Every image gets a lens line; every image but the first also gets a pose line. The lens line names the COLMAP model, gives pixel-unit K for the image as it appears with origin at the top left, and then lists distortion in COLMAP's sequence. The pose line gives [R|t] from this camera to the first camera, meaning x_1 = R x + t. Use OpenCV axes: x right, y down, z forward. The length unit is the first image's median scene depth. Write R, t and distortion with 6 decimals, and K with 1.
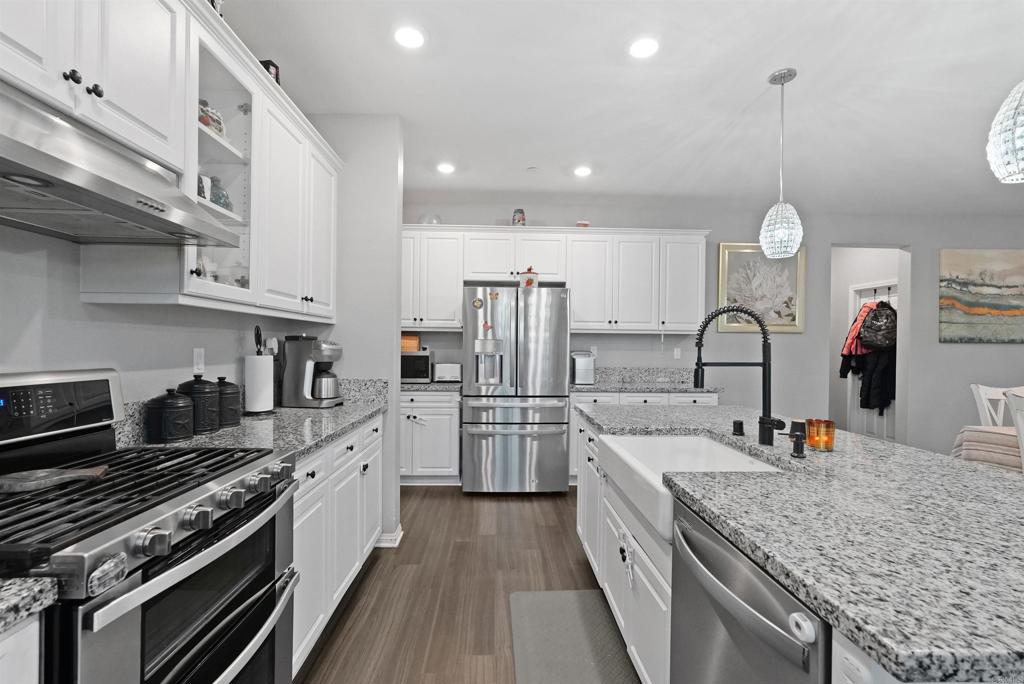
lens RADIAL K [[465.2, 0, 510.6], [0, 465.2, 351.2], [0, 0, 1]] dist [-0.003108, 0.006305]
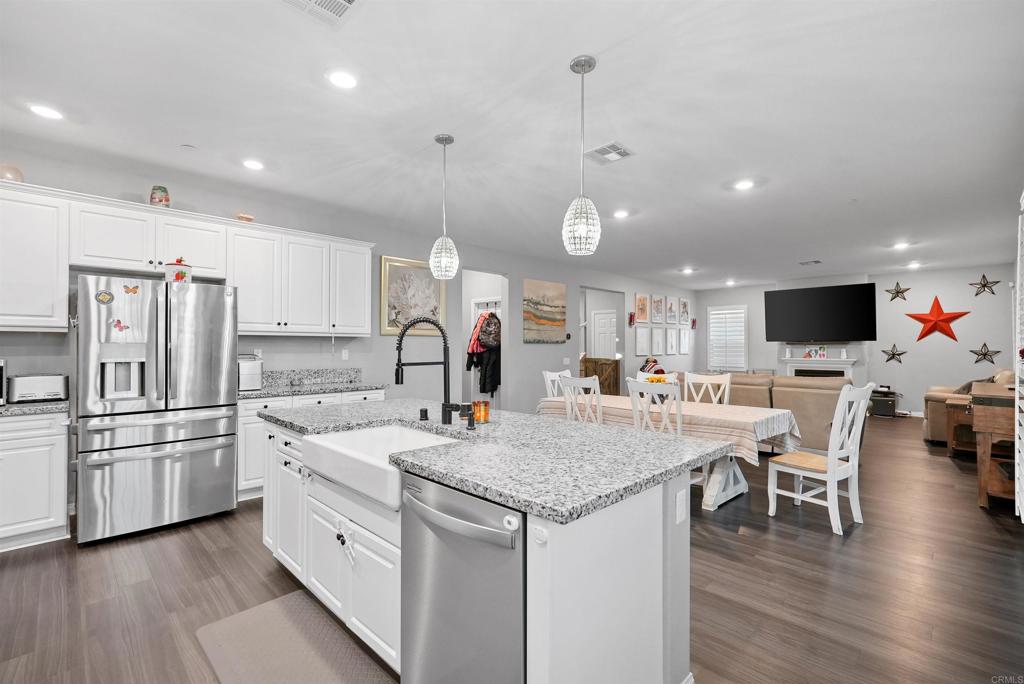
lens RADIAL K [[465.2, 0, 510.6], [0, 465.2, 351.2], [0, 0, 1]] dist [-0.003108, 0.006305]
pose [[0.739474, -0.017448, 0.672960, -0.108938], [0.017470, 0.999825, 0.006725, -0.005574], [-0.672959, 0.006784, 0.739649, -0.050562]]
